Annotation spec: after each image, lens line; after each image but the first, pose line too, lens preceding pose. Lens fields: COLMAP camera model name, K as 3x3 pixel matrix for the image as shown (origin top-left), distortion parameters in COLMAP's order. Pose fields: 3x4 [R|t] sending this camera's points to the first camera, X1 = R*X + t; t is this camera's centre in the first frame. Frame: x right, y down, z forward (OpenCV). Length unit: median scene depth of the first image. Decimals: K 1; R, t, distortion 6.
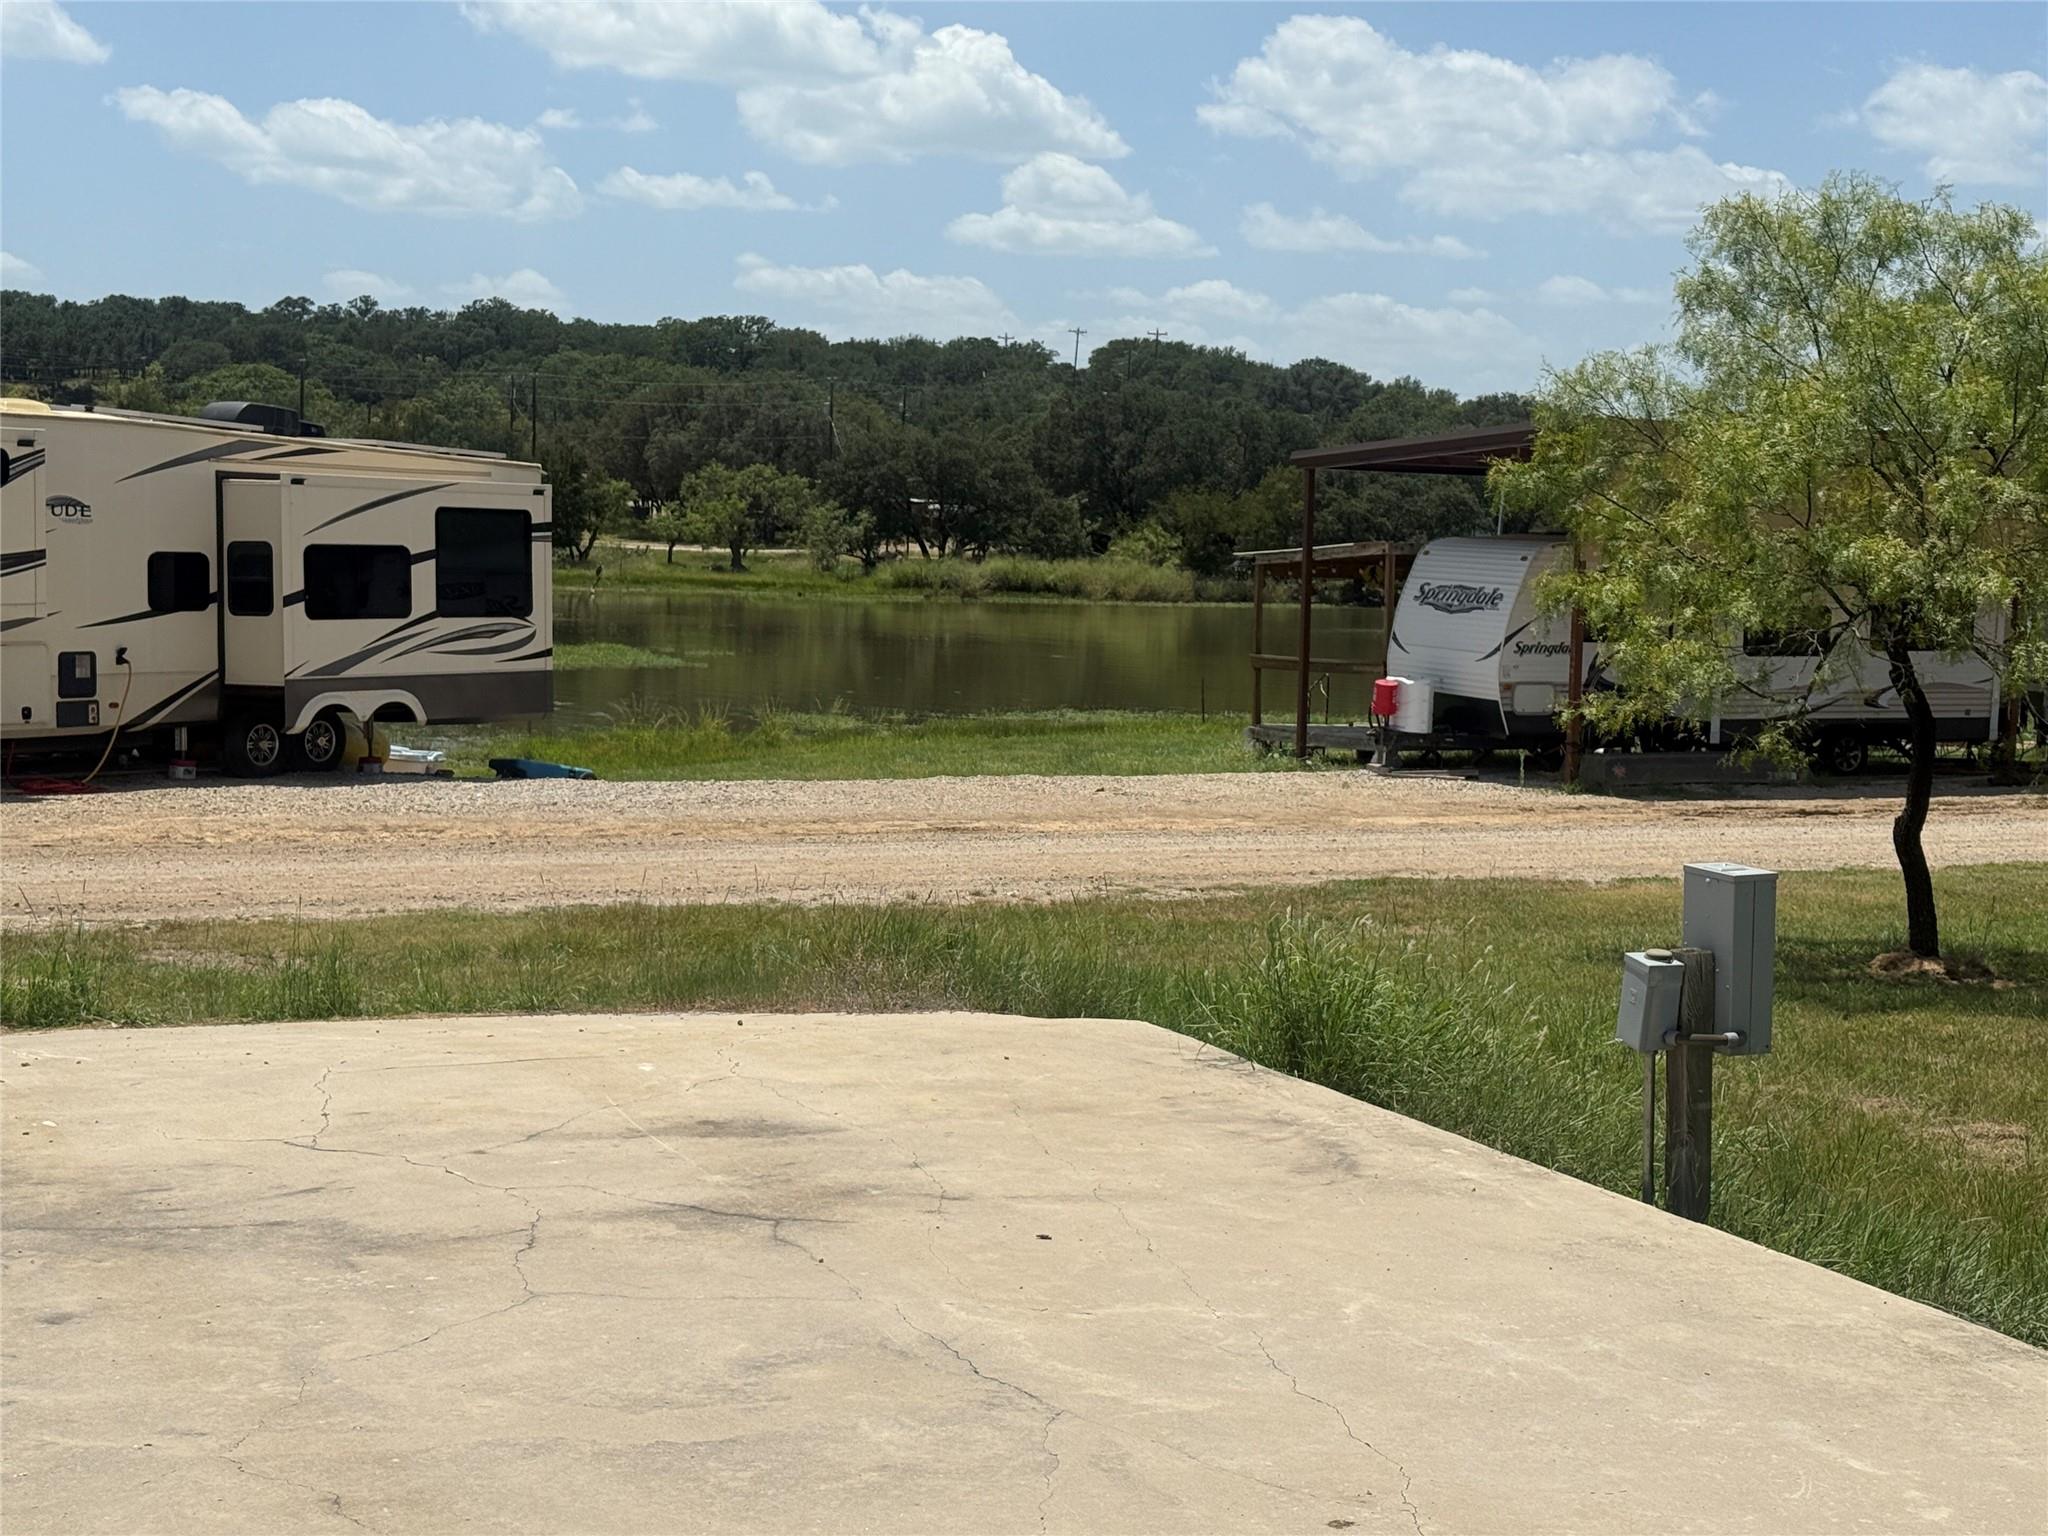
lens RADIAL K [[3023.0, 0, 1036.9], [0, 3023.0, 793.9], [0, 0, 1]] dist [0.189676, -0.428602]
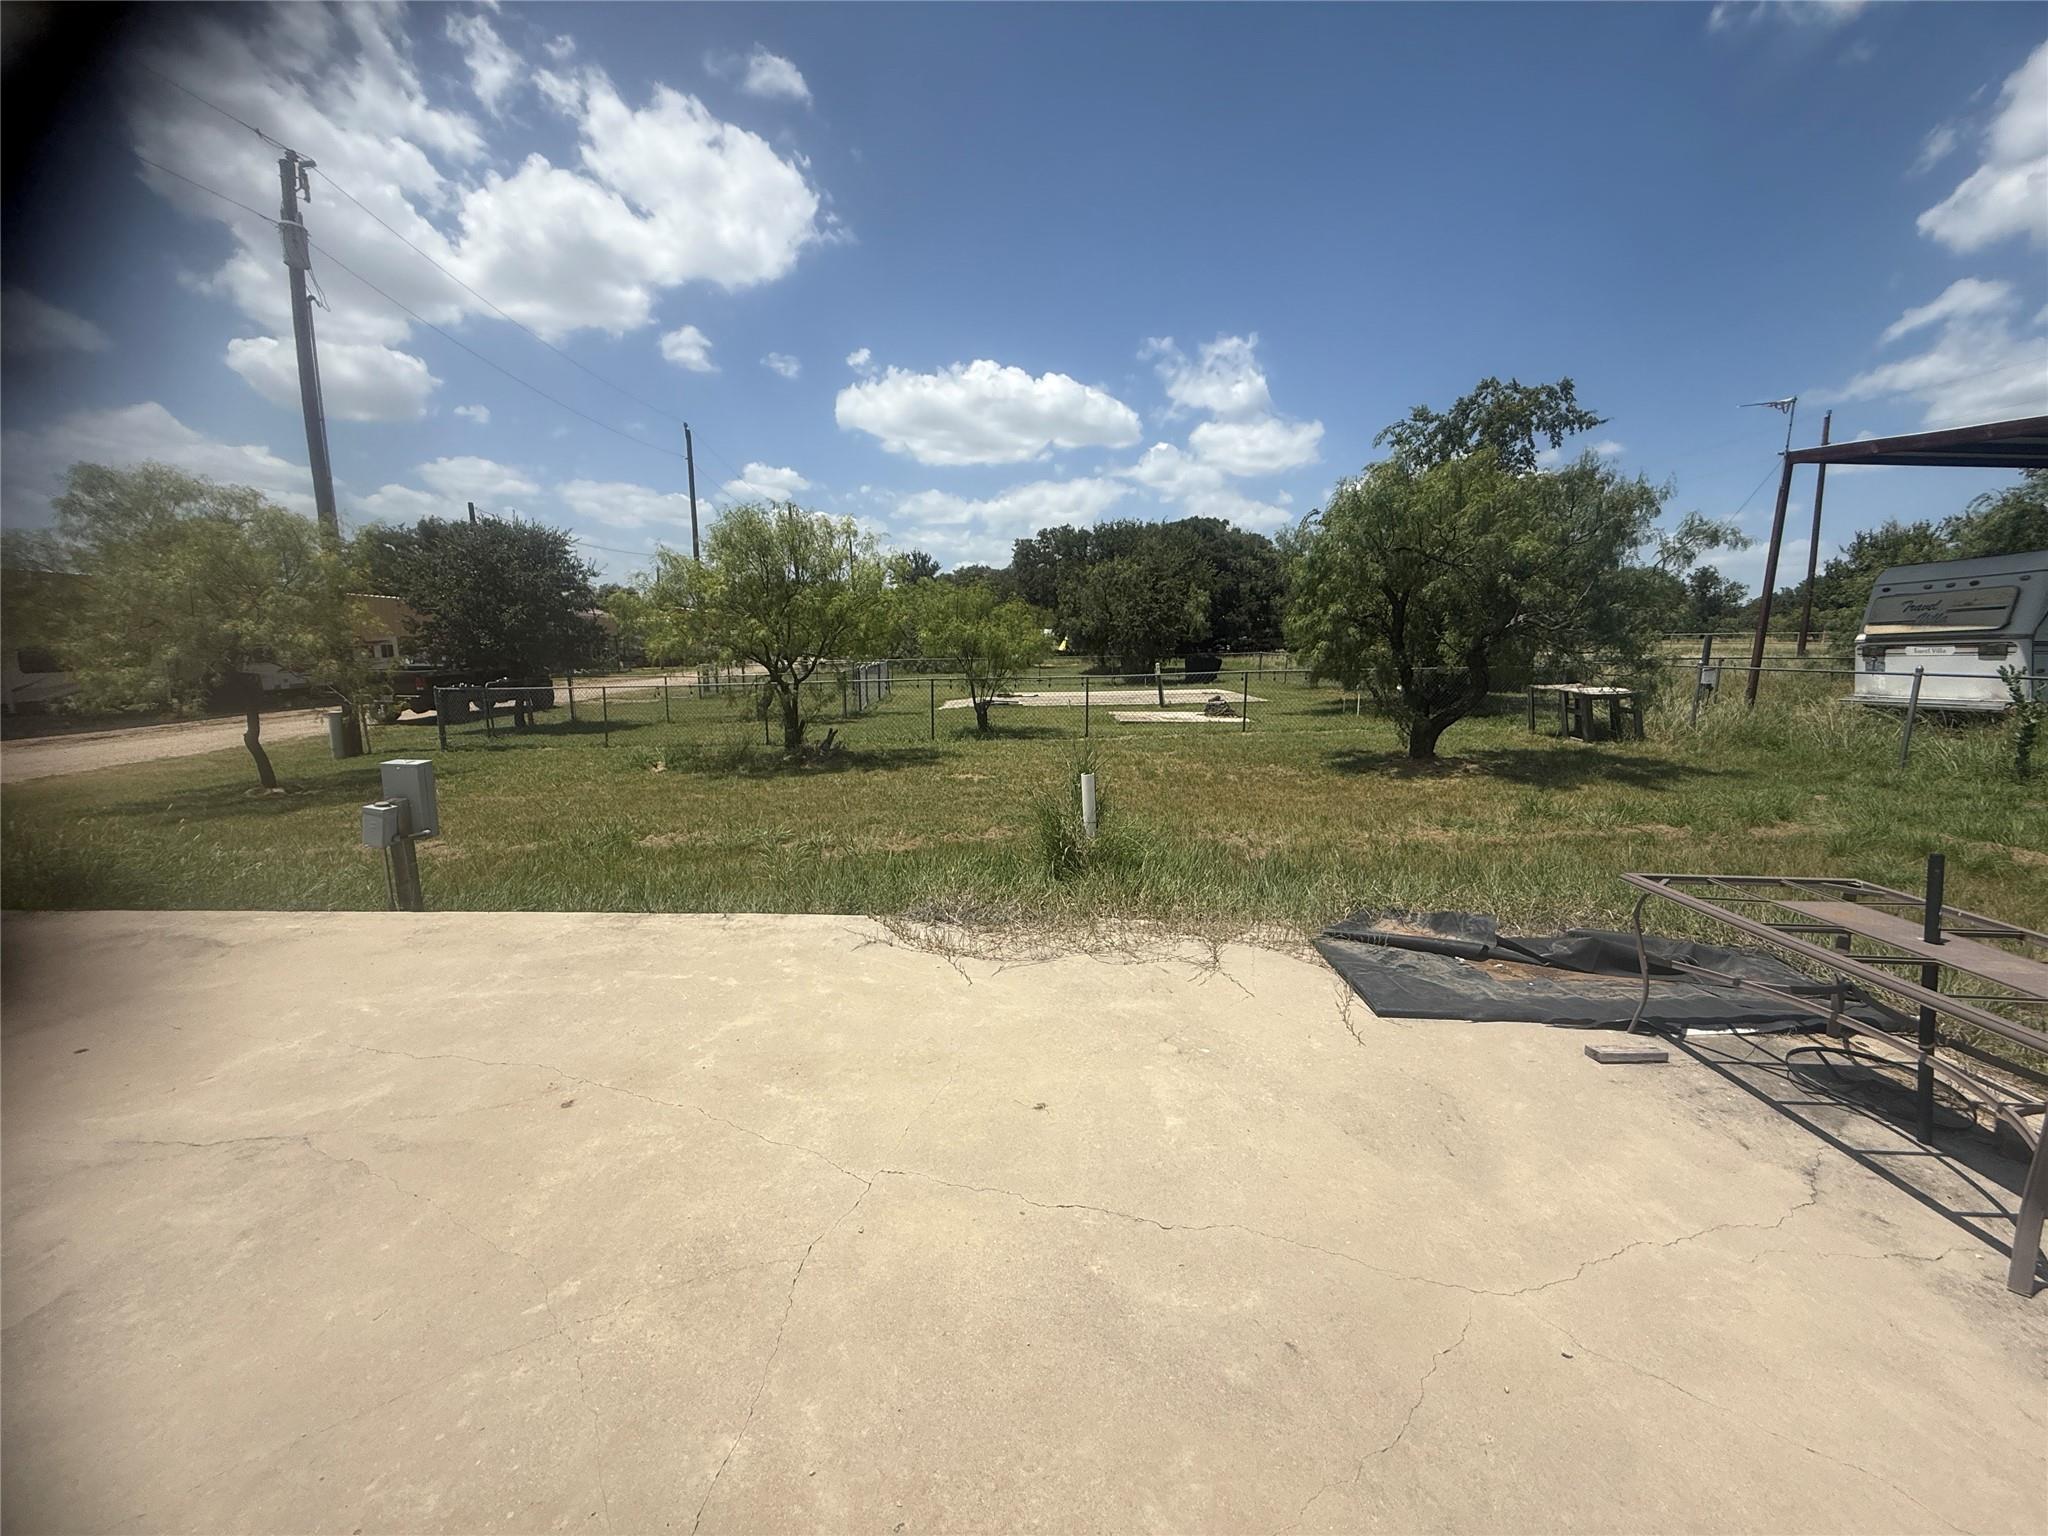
lens RADIAL K [[816.5, 0, 1024.0], [0, 816.5, 768.0], [0, 0, 1]] dist [-0.001203, 0.000307]
pose [[0.389518, -0.166512, 0.905842, -0.153308], [0.079751, 0.985925, 0.146940, -0.024508], [-0.917560, 0.015006, 0.397315, 0.318773]]
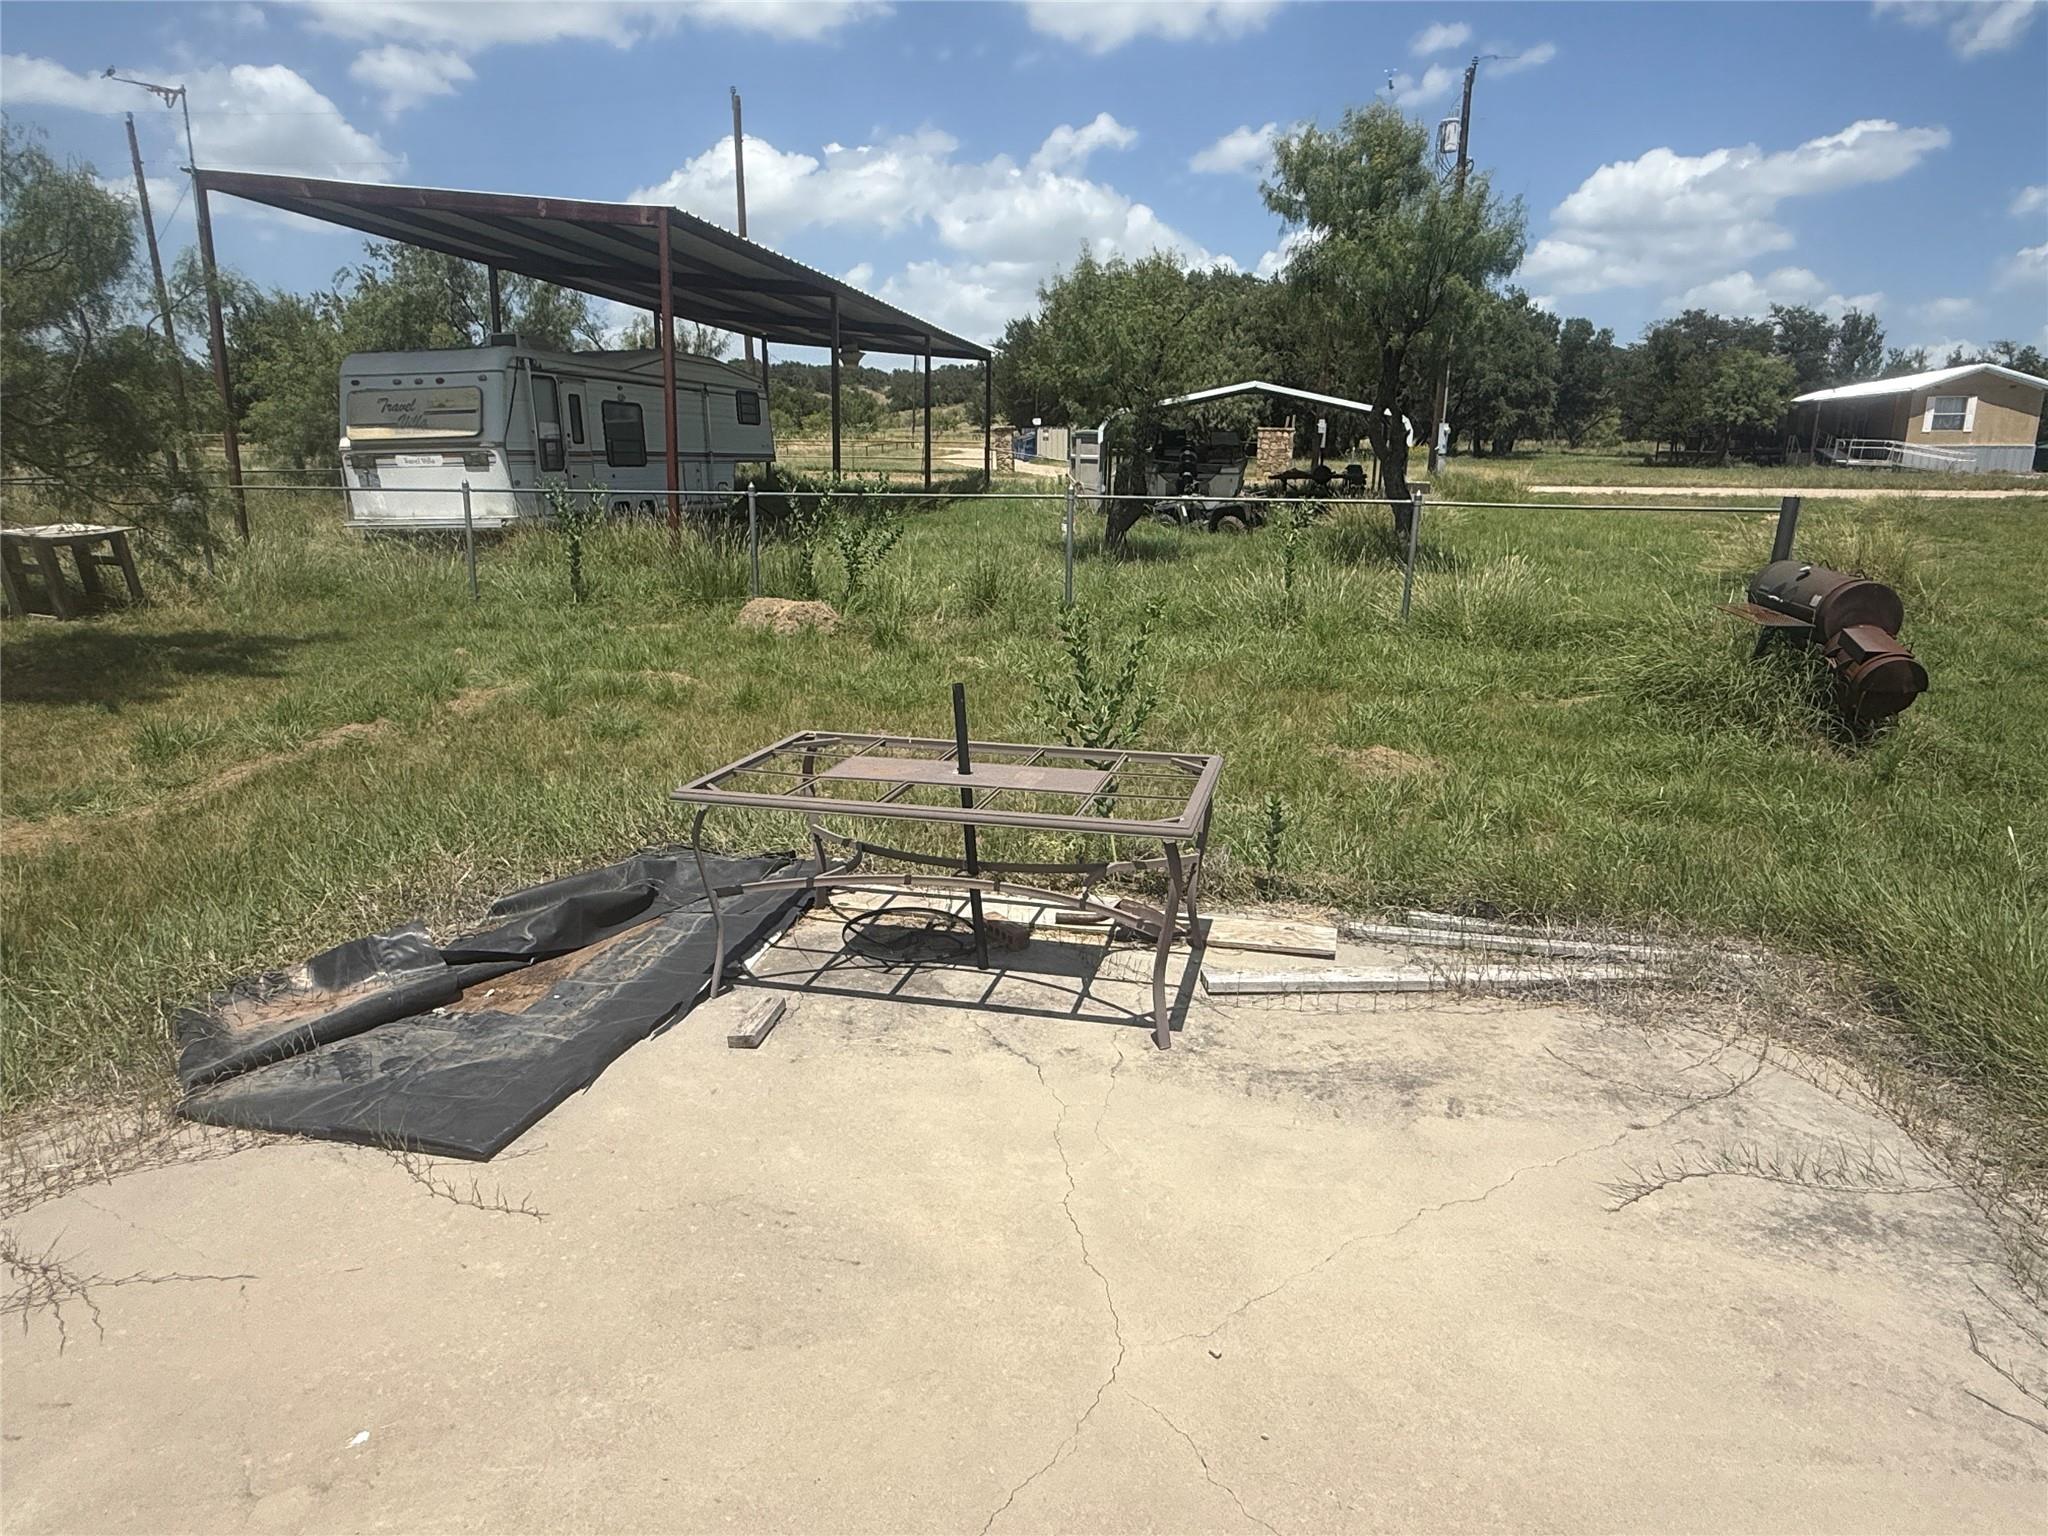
lens RADIAL K [[1250.1, 0, 1024.0], [0, 1250.1, 768.0], [0, 0, 1]] dist [0.006047, 0.002499]
pose [[-0.818882, -0.171422, 0.547765, -0.011706], [0.014566, 0.947844, 0.318401, -0.037847], [-0.573777, 0.268712, -0.773676, 0.487675]]
